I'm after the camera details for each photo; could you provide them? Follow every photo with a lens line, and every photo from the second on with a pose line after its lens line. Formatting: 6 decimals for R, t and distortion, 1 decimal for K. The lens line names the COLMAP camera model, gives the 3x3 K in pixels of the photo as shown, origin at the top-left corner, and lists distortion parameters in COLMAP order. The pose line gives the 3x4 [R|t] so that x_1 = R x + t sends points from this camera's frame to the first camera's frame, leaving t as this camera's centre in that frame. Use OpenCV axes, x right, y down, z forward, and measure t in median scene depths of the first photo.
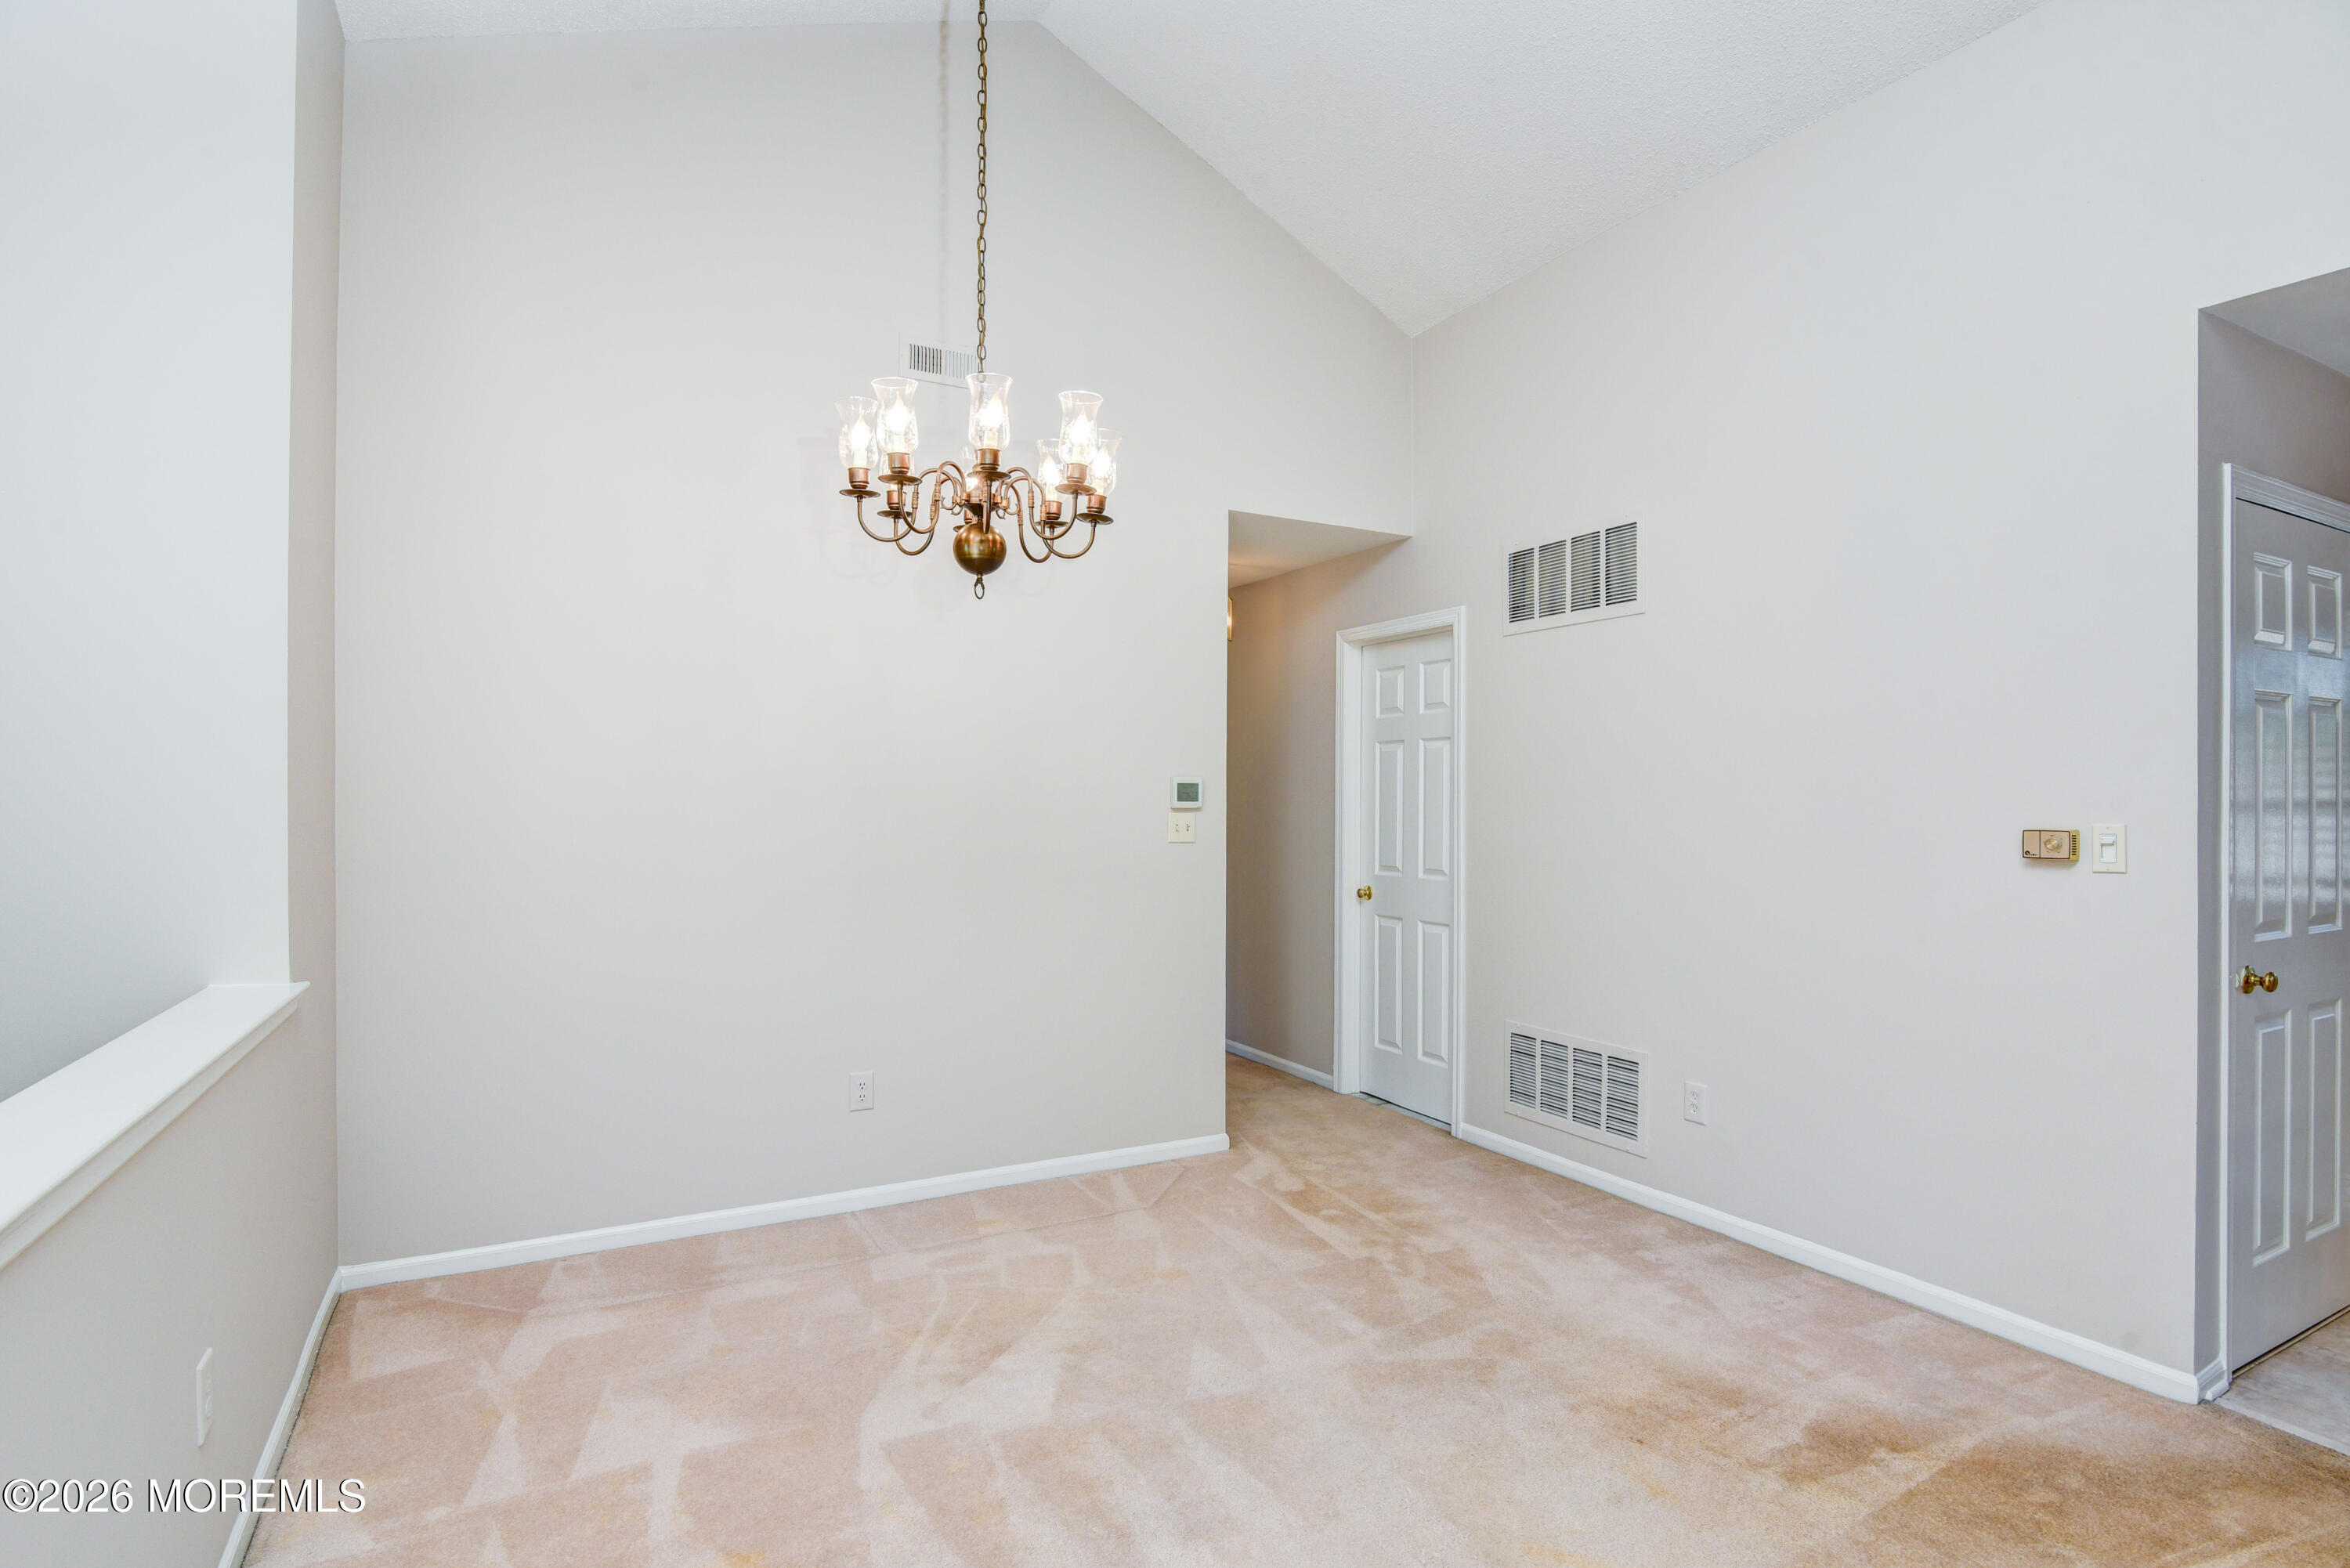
lens RADIAL K [[1192.4, 0, 1180.9], [0, 1192.4, 788.8], [0, 0, 1]] dist [-0.014634, 0.001950]
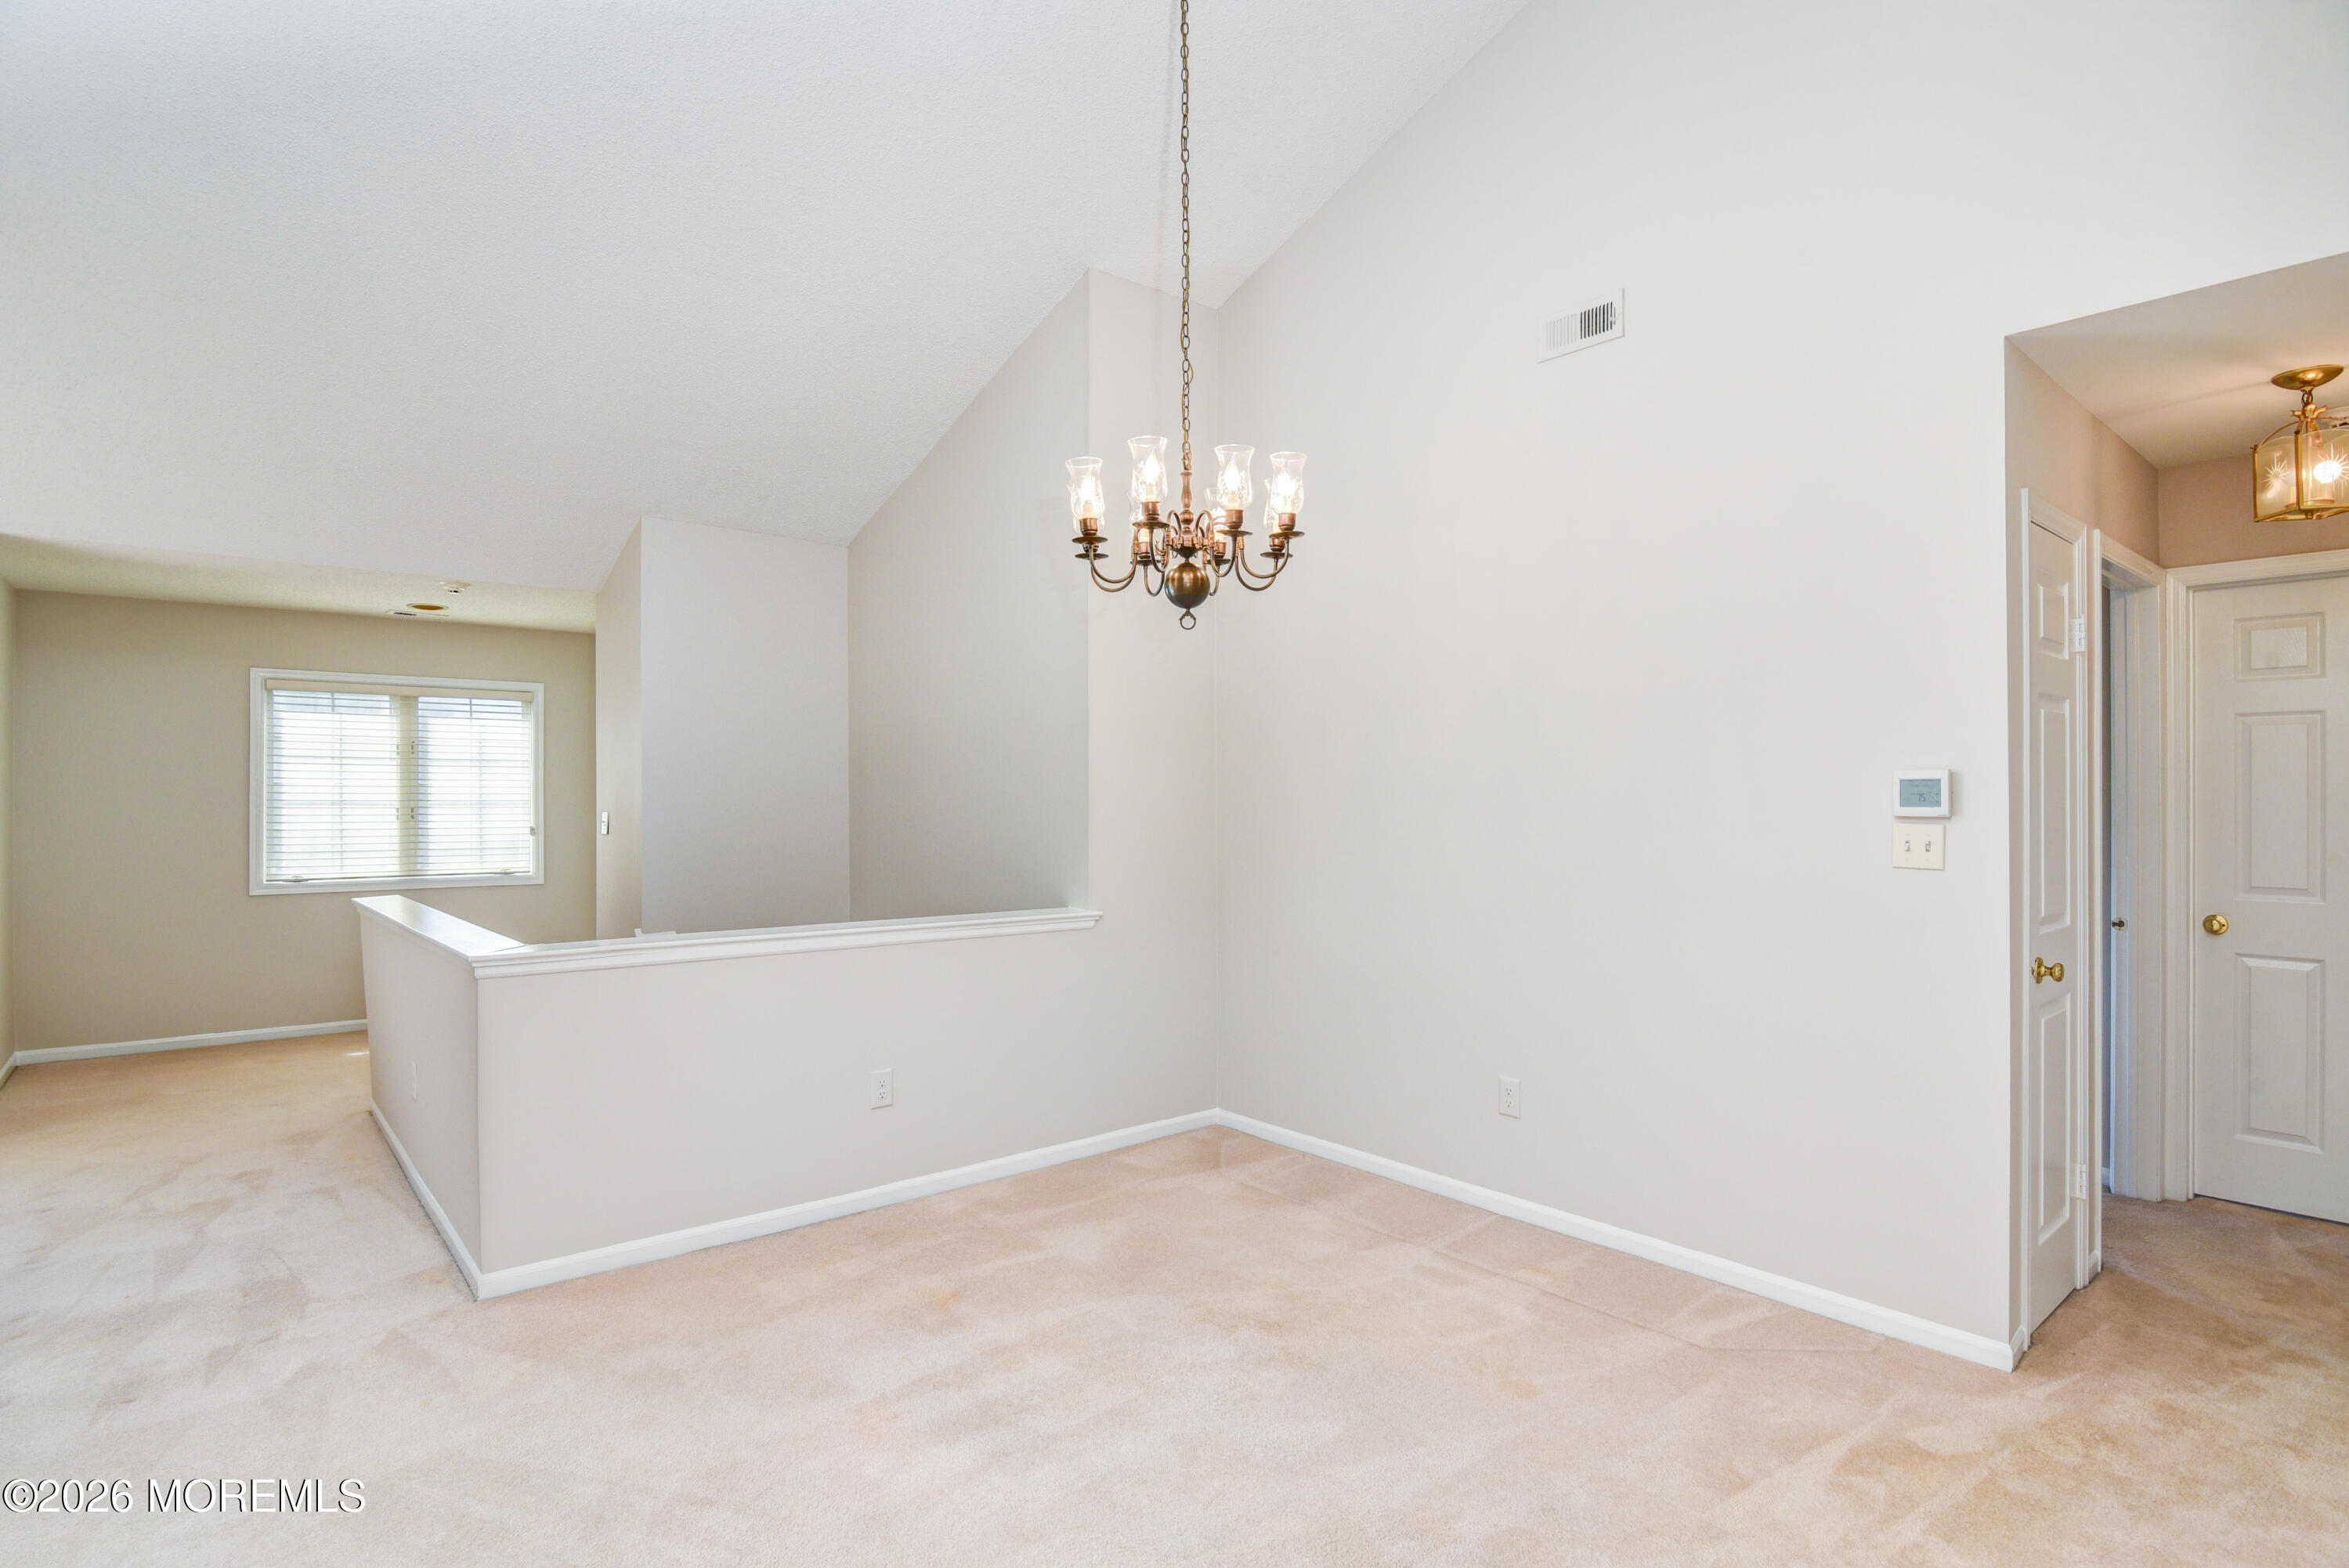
lens RADIAL K [[1192.0, 0, 1167.9], [0, 1192.0, 790.2], [0, 0, 1]] dist [-0.014634, 0.001950]
pose [[0.183333, -0.004452, -0.983041, 0.697819], [0.015431, 0.999880, -0.001650, -0.004534], [0.982930, -0.014867, 0.183379, 0.577286]]
